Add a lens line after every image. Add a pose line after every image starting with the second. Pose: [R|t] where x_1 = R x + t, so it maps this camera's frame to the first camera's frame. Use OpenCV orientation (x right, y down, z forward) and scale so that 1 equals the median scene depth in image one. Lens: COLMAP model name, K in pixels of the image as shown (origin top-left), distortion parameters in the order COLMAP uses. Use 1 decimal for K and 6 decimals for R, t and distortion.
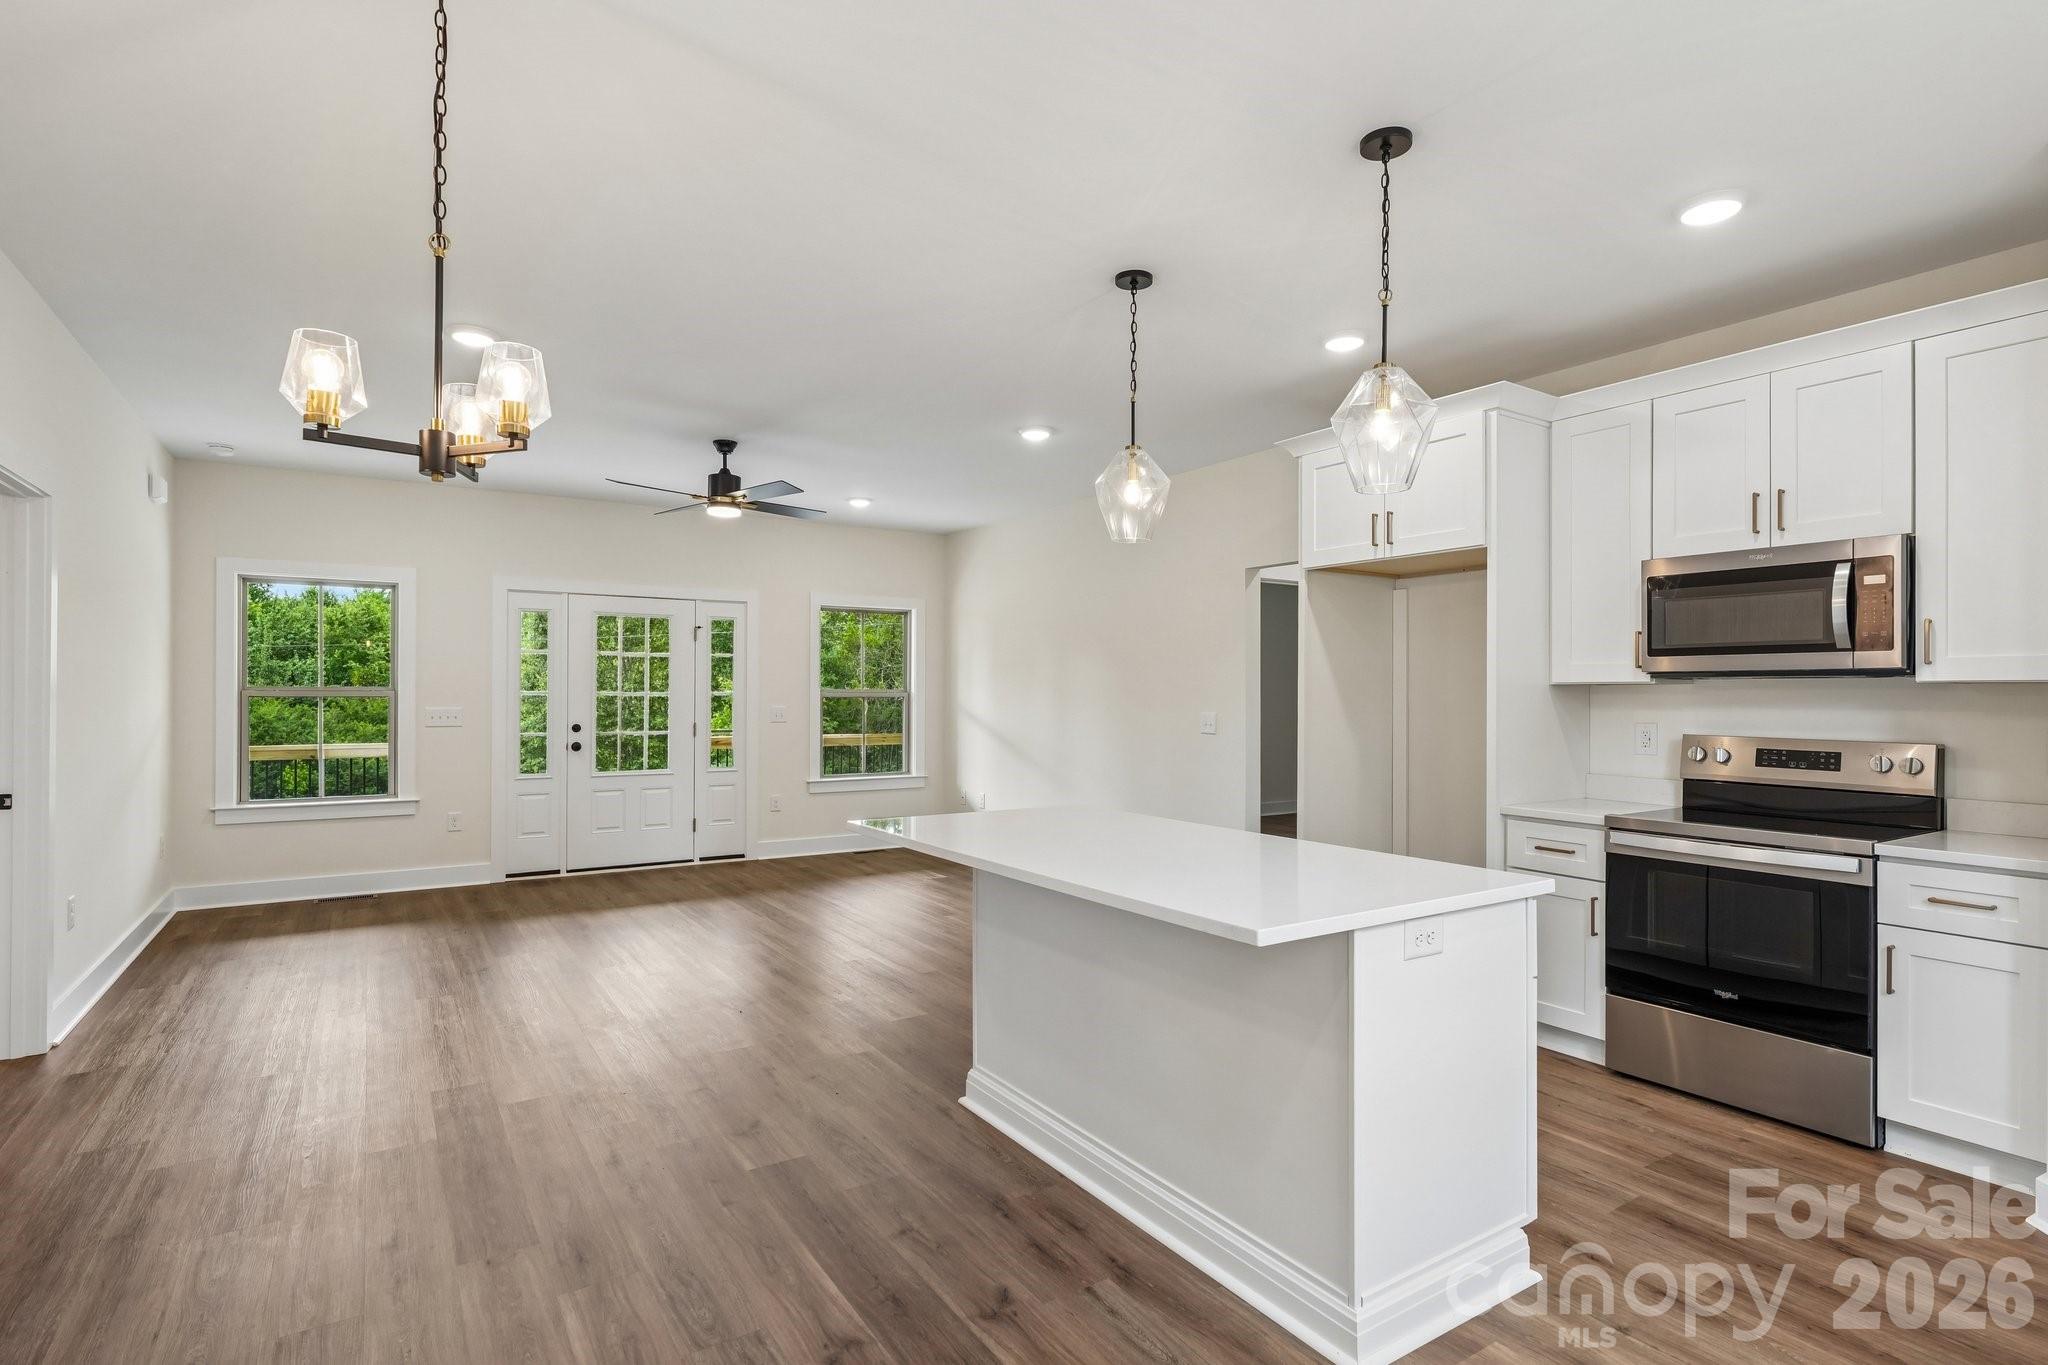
lens RADIAL K [[1011.8, 0, 1027.7], [0, 1011.8, 692.0], [0, 0, 1]] dist [0.000386, 0.001558]
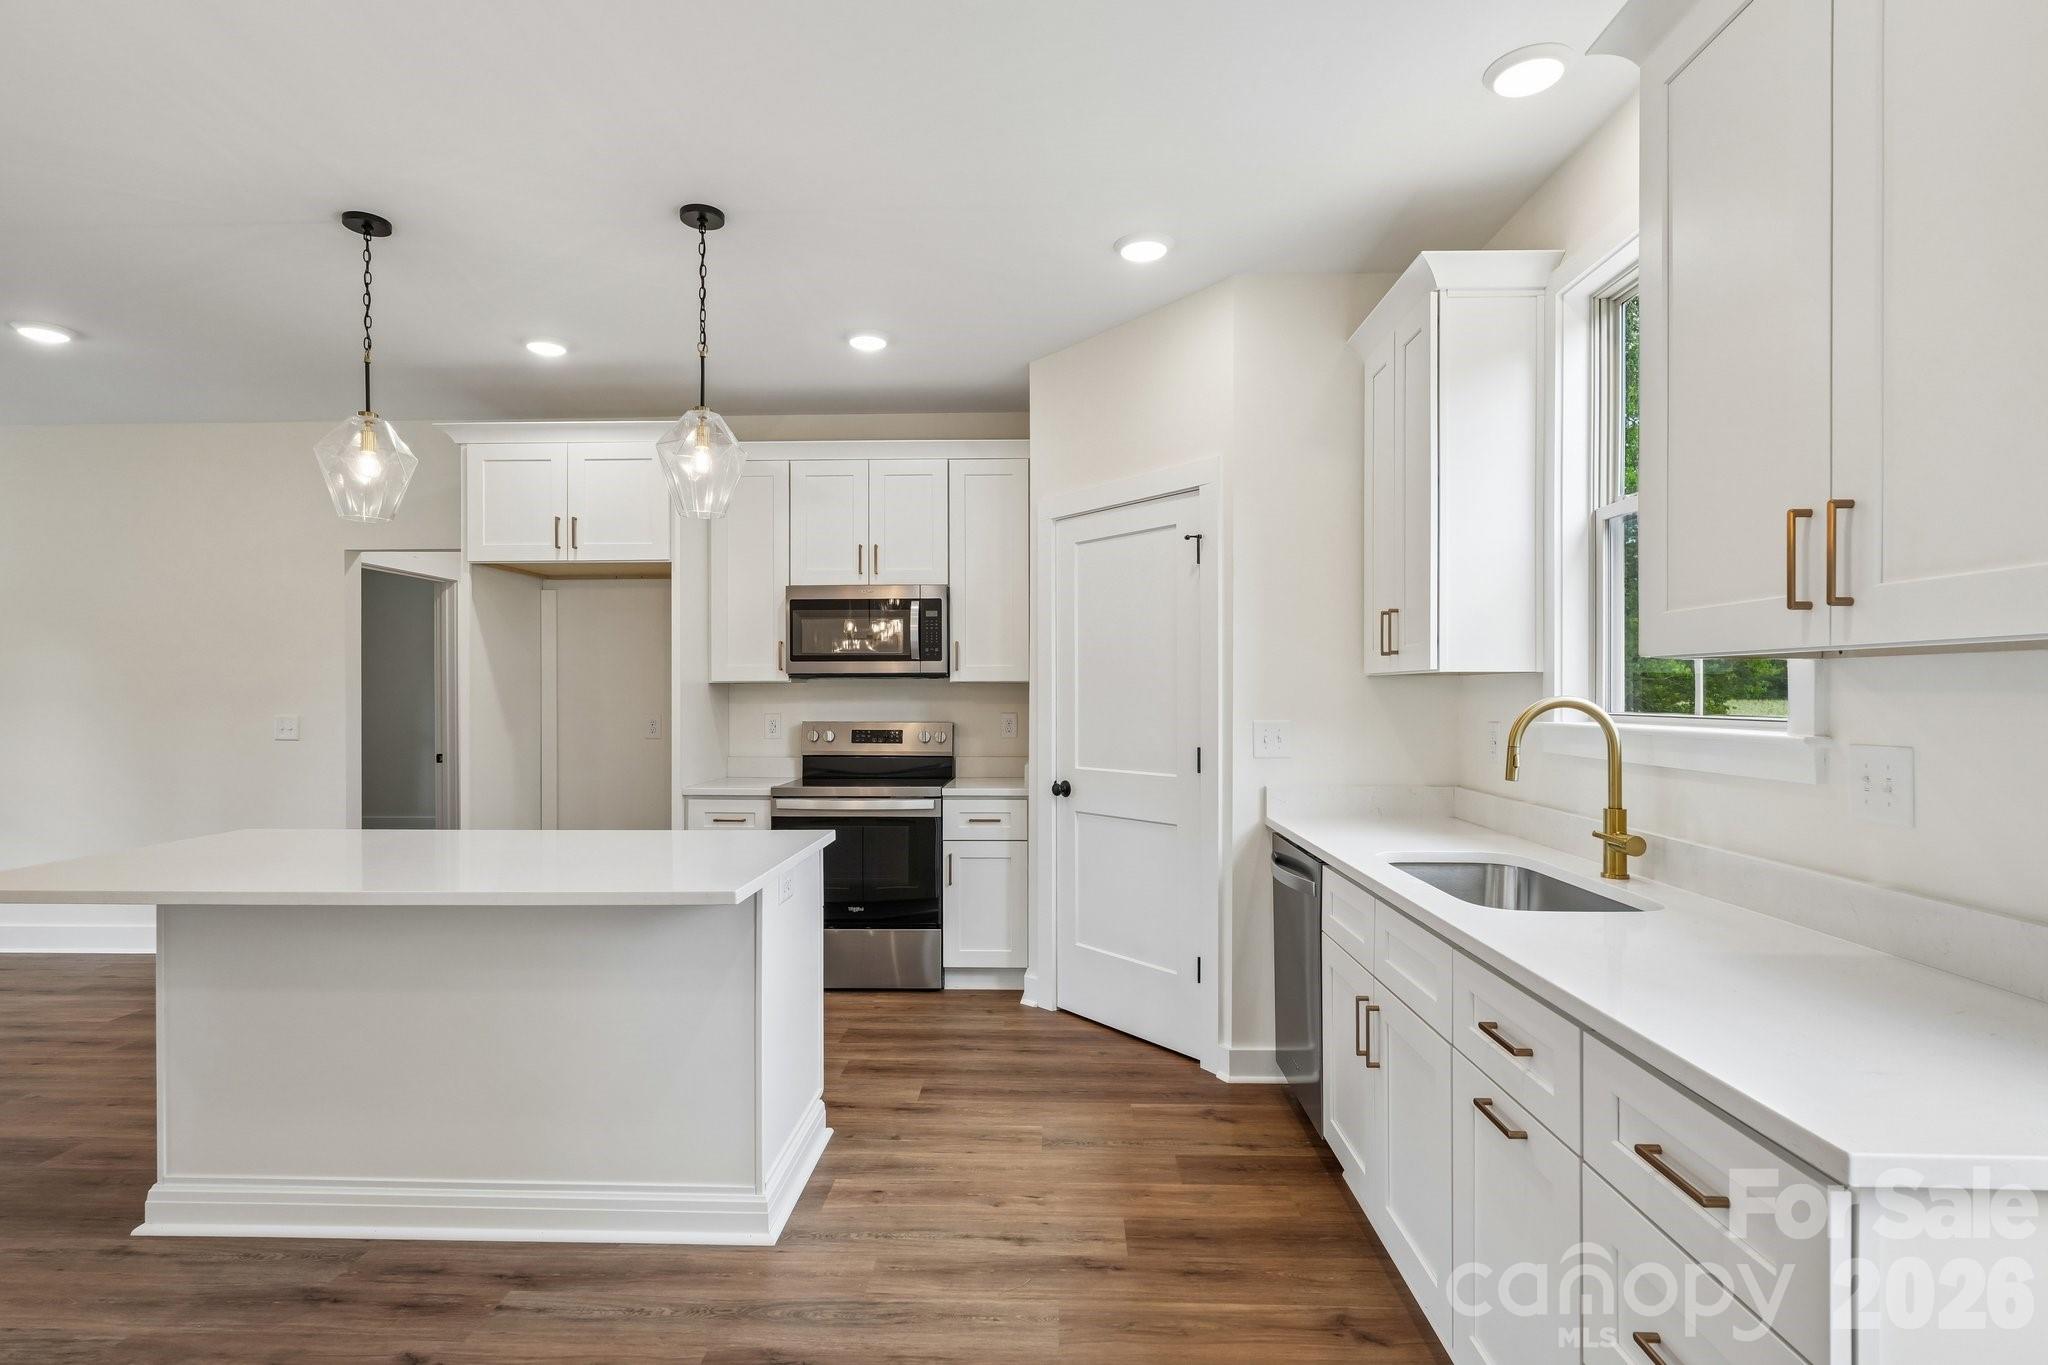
lens RADIAL K [[1011.8, 0, 1017.4], [0, 1011.8, 695.0], [0, 0, 1]] dist [0.000386, 0.001558]
pose [[0.579825, -0.007321, 0.814708, -0.330533], [0.002840, 0.999972, 0.006964, -0.000693], [-0.814736, -0.001725, 0.579829, 0.027381]]
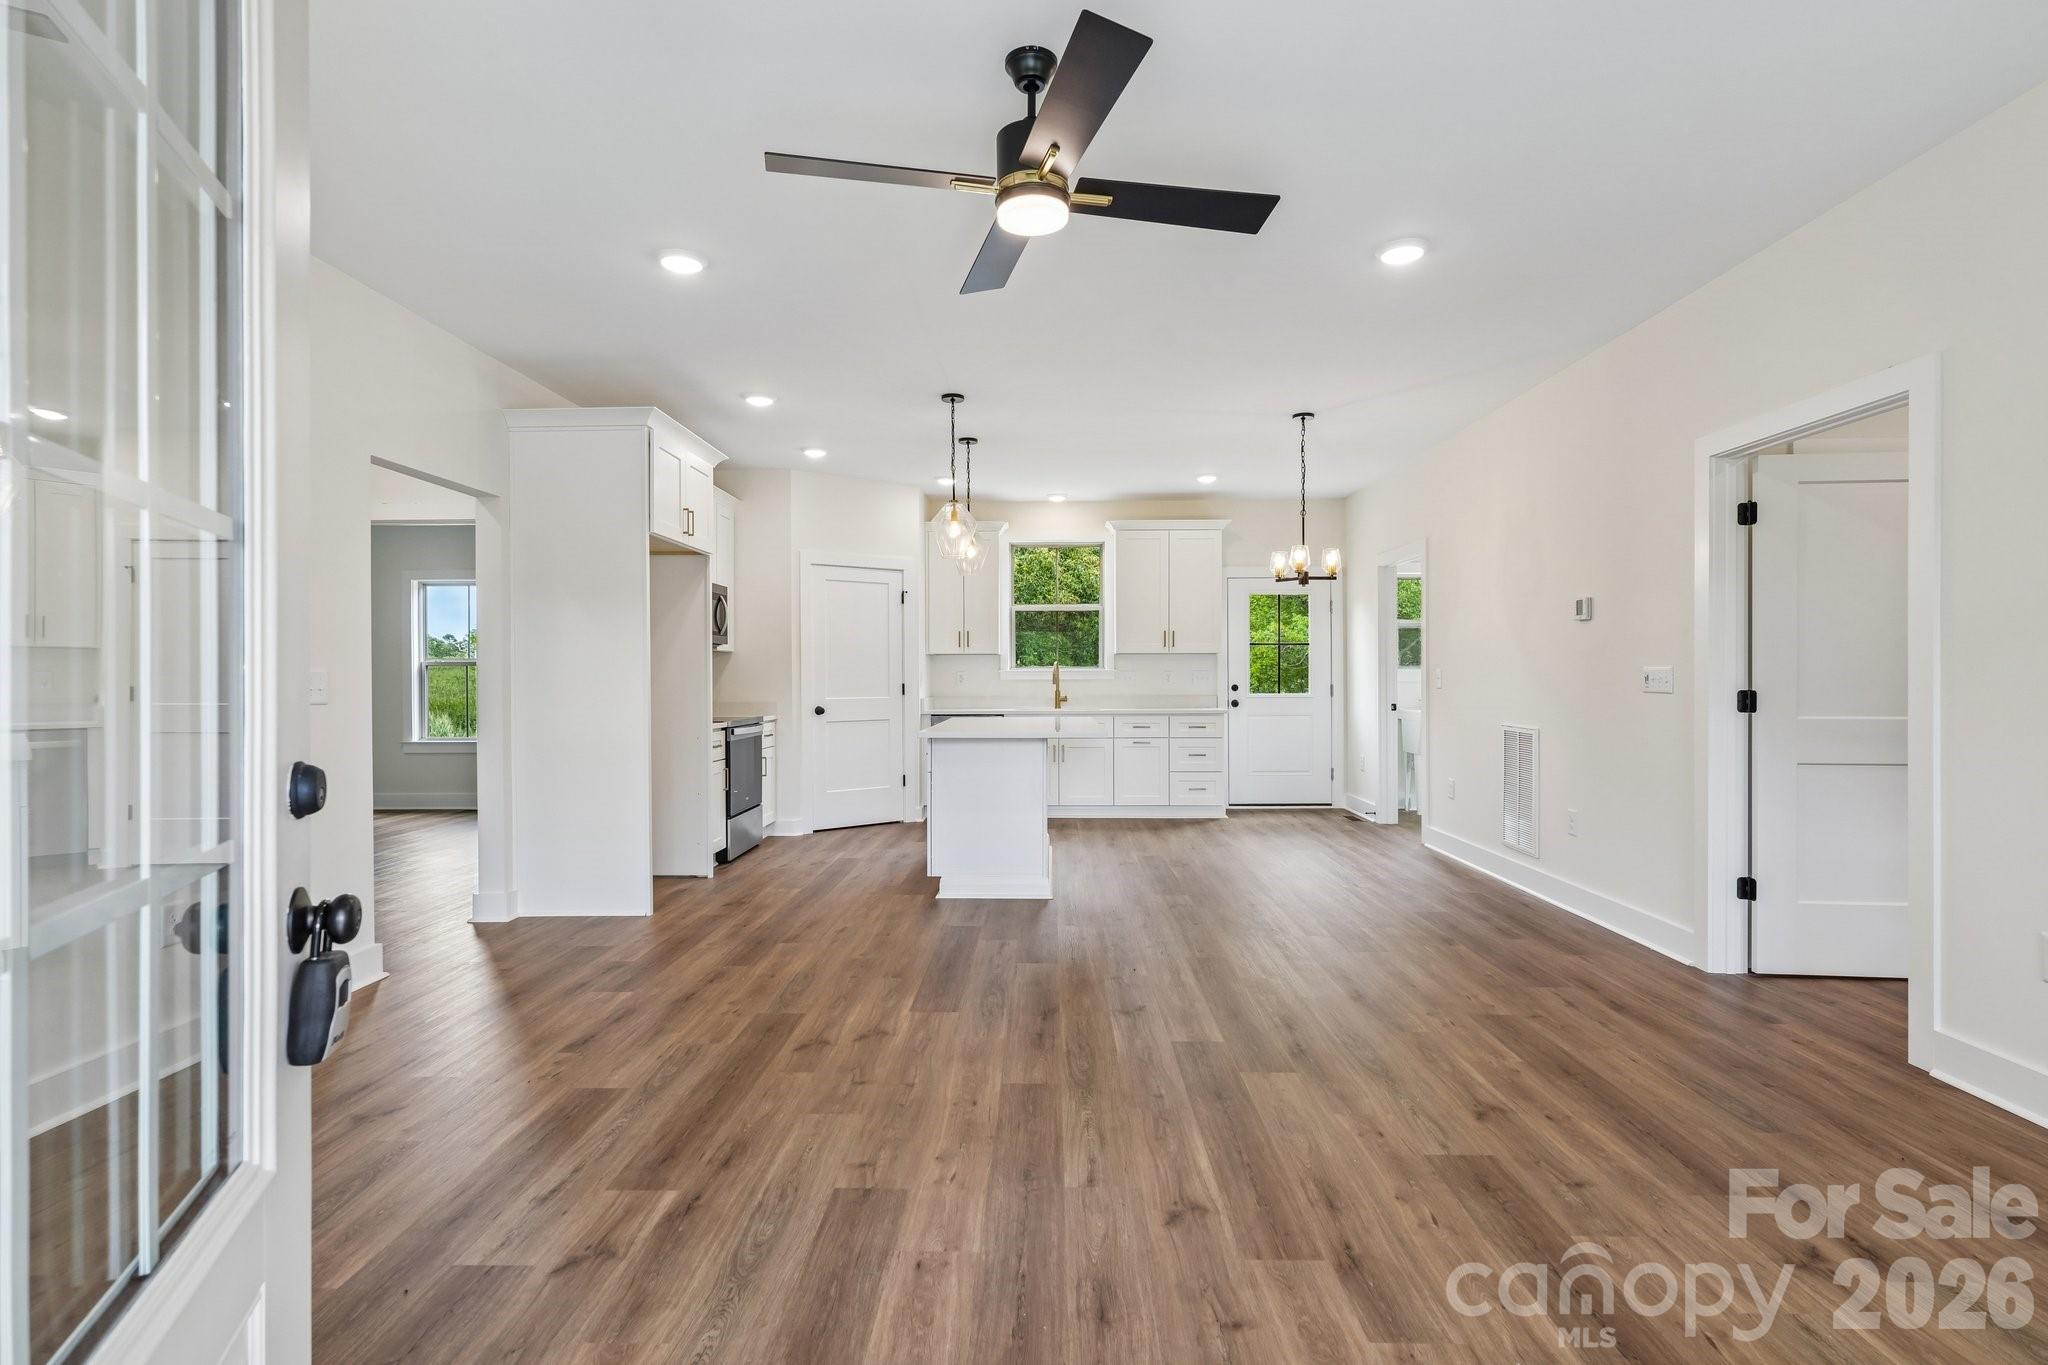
lens RADIAL K [[1011.8, 0, 1022.2], [0, 1011.8, 678.8], [0, 0, 1]] dist [0.000386, 0.001558]
pose [[-0.822633, -0.009415, 0.568495, -1.169853], [-0.005671, 0.999949, 0.008354, 0.033214], [-0.568545, 0.003648, -0.822644, 2.931376]]
